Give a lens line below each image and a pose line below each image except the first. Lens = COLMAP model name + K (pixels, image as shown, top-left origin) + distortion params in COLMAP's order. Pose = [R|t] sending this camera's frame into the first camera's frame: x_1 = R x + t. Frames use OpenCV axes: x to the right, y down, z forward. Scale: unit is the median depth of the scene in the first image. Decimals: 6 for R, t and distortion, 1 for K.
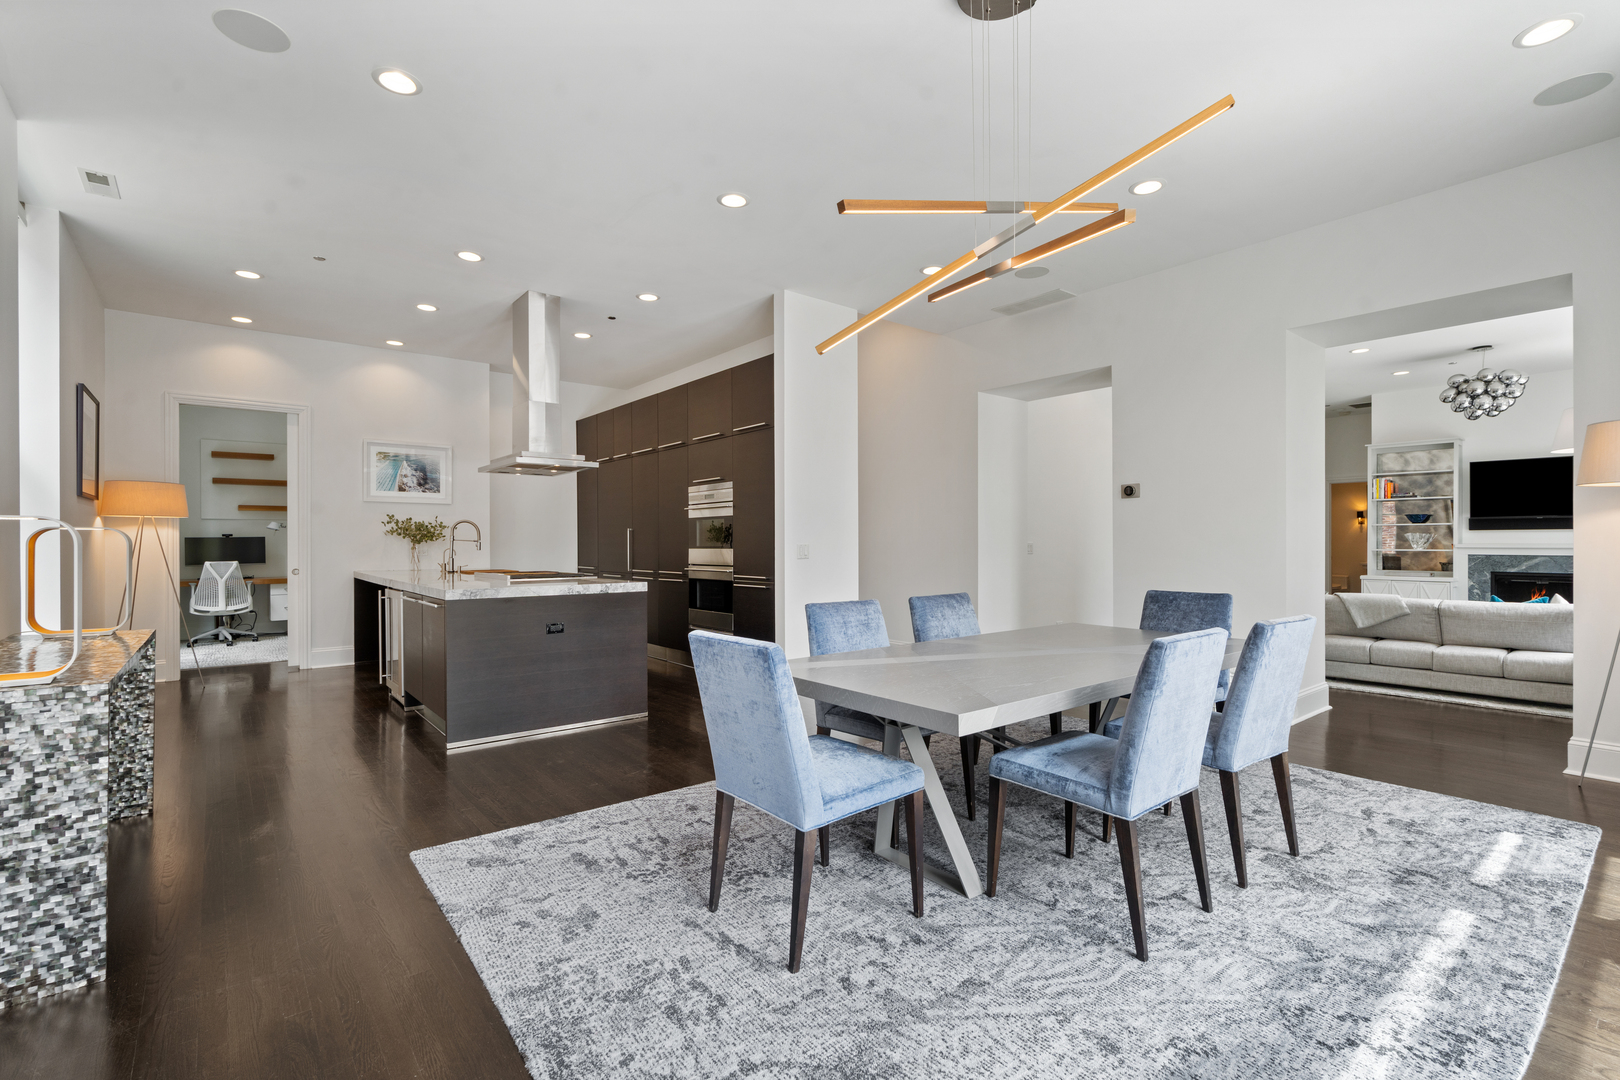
lens RADIAL K [[734.3, 0, 796.8], [0, 734.3, 545.1], [0, 0, 1]] dist [-0.000134, 0.000838]
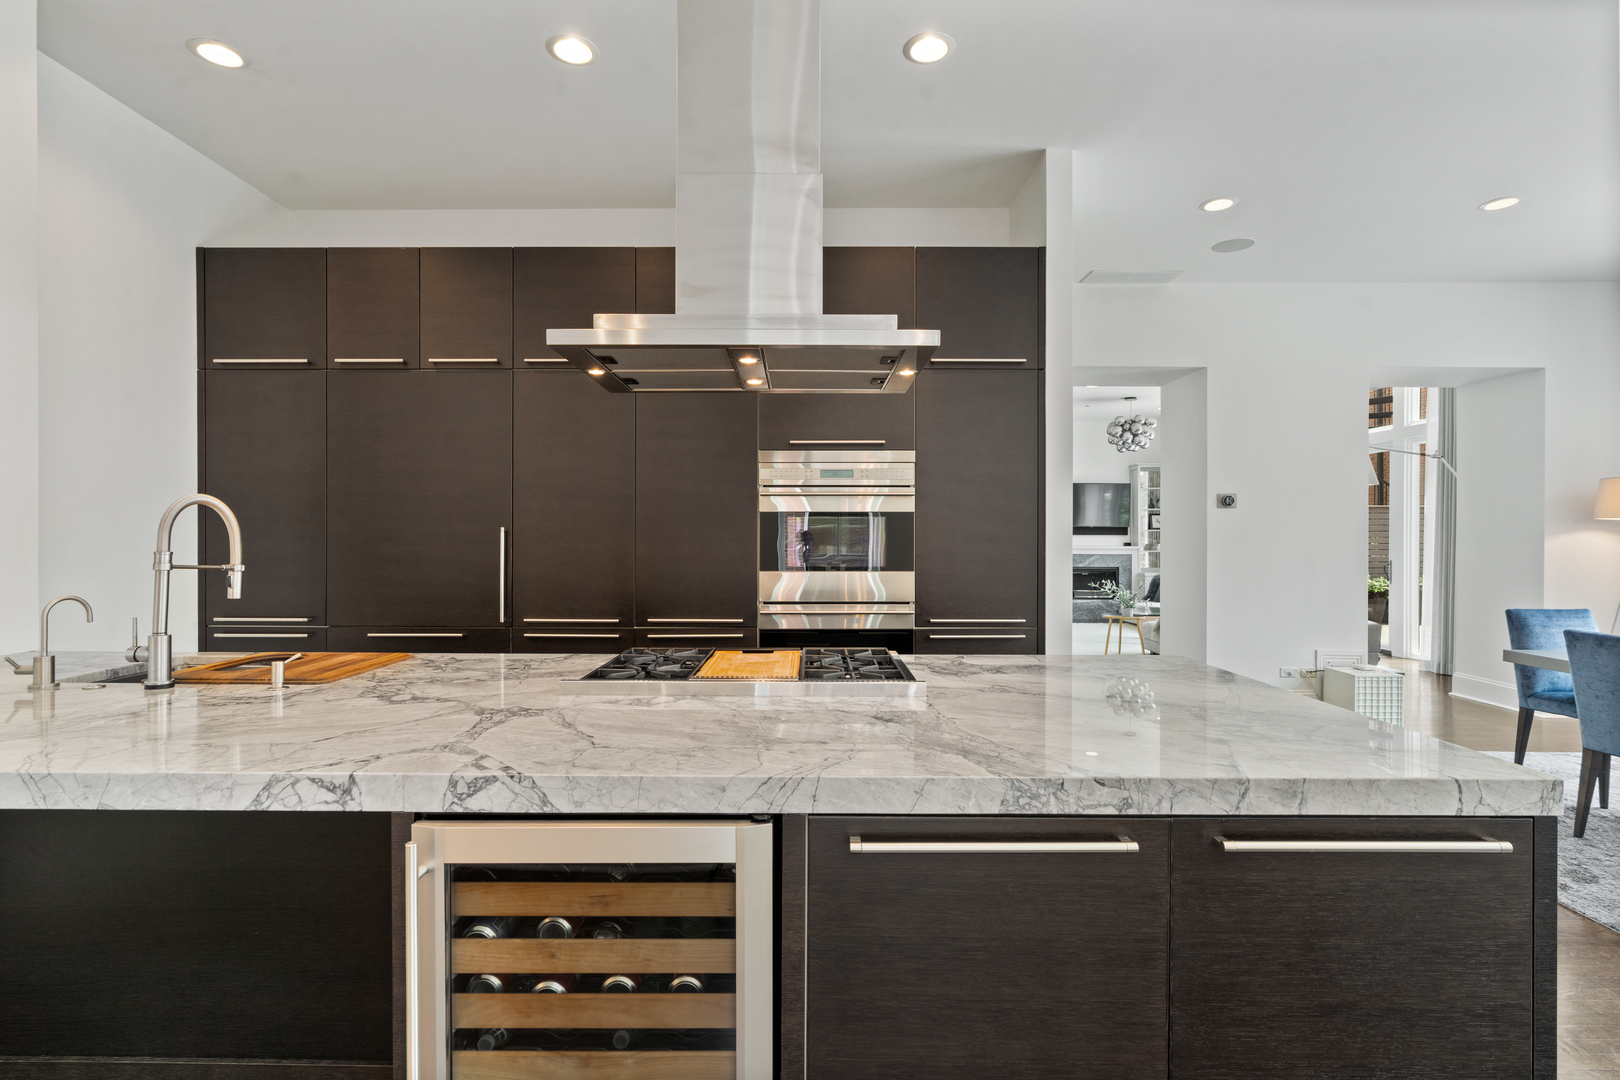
lens RADIAL K [[773.3, 0, 803.1], [0, 773.3, 541.1], [0, 0, 1]] dist [-0.002470, -0.000225]
pose [[0.622202, -0.001520, 0.782855, -0.516383], [-0.000915, 0.999996, 0.002668, -0.016928], [-0.782856, -0.002377, 0.622198, 0.602019]]
